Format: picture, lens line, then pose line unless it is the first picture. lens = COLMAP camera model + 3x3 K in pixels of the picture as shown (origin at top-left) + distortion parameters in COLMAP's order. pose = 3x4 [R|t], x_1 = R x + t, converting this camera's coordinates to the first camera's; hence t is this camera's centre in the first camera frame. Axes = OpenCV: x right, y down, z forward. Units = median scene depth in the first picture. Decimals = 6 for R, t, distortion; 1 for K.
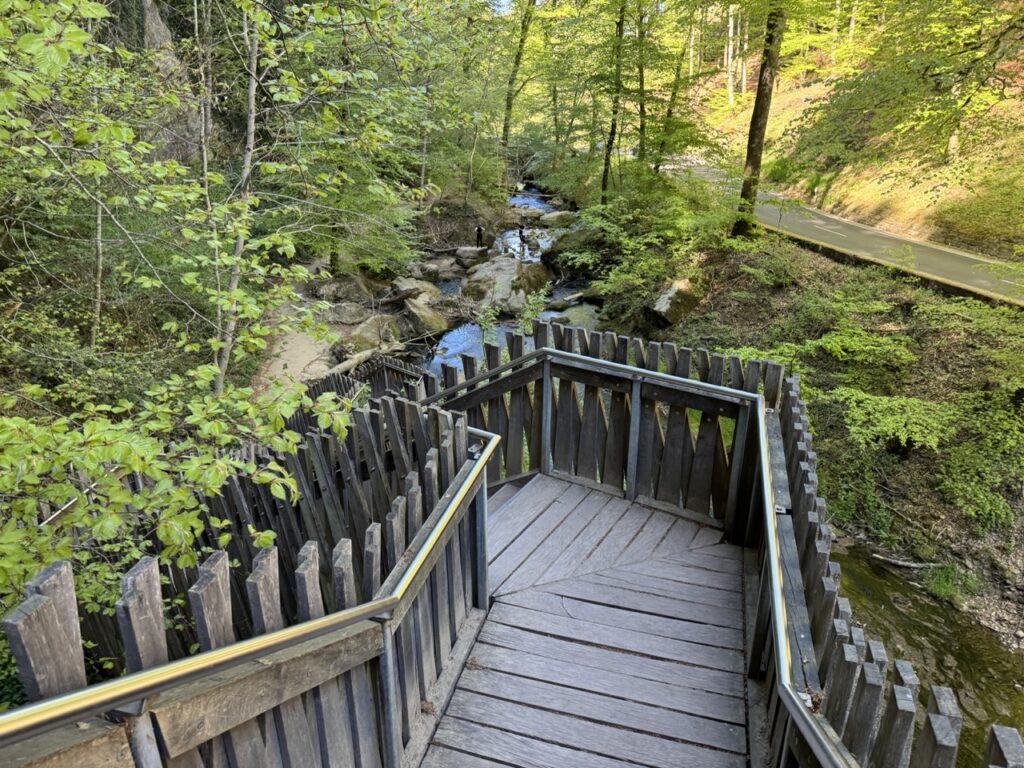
lens RADIAL K [[734.0, 0, 512.5], [0, 734.0, 359.0], [0, 0, 1]] dist [0.006165, 0.001065]
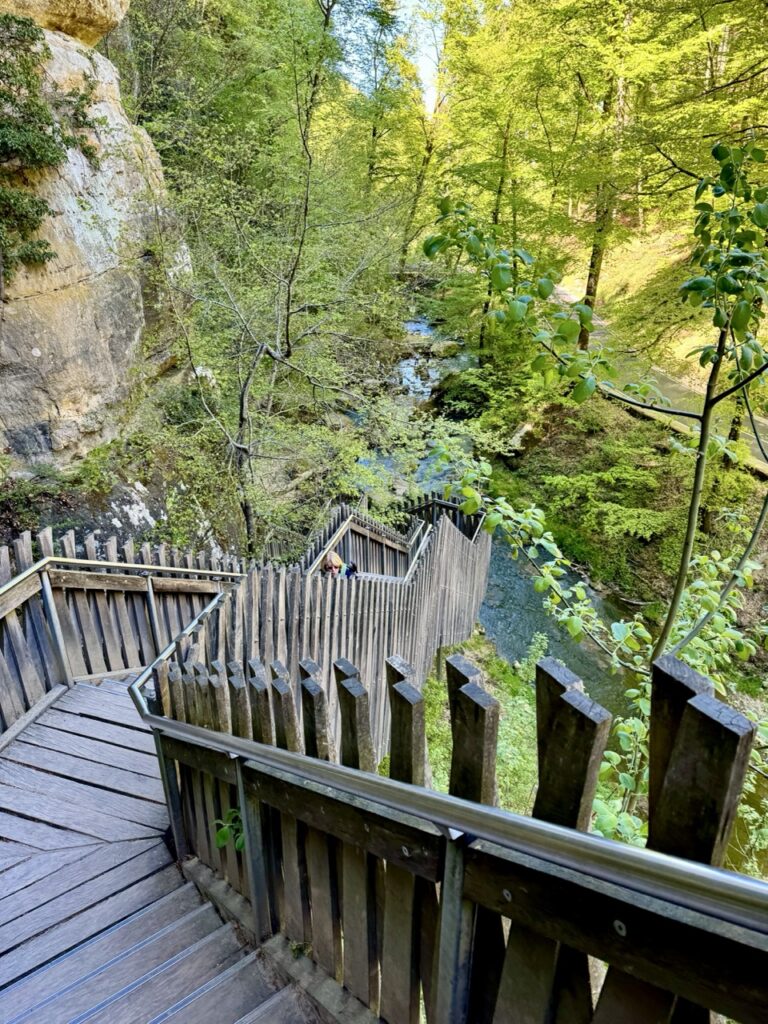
lens RADIAL K [[710.4, 0, 380.9], [0, 710.4, 507.0], [0, 0, 1]] dist [0.089228, -0.126431]
pose [[0.999580, 0.009887, -0.027236, -0.026312], [-0.008132, 0.997929, 0.063808, -0.041184], [0.027811, -0.063560, 0.997590, -0.528805]]
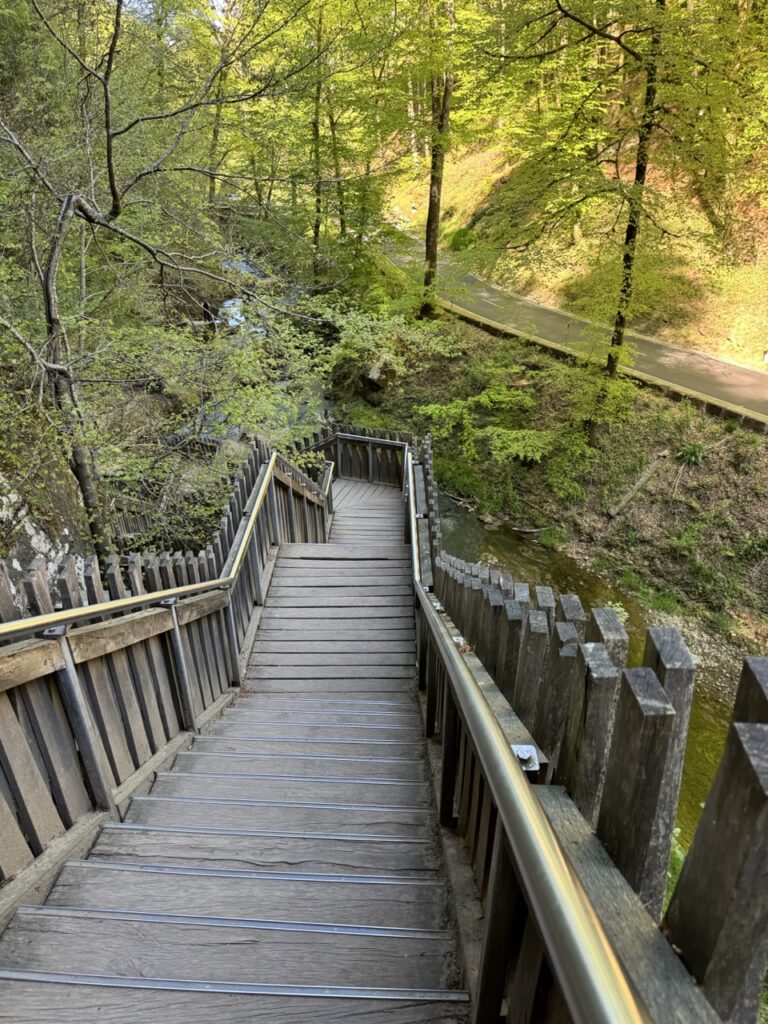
lens RADIAL K [[710.4, 0, 380.9], [0, 710.4, 507.0], [0, 0, 1]] dist [0.089228, -0.126431]
pose [[0.974576, -0.113267, 0.193321, -0.072079], [0.086810, 0.986304, 0.140246, -0.021290], [-0.206558, -0.119898, 0.971060, -0.355050]]
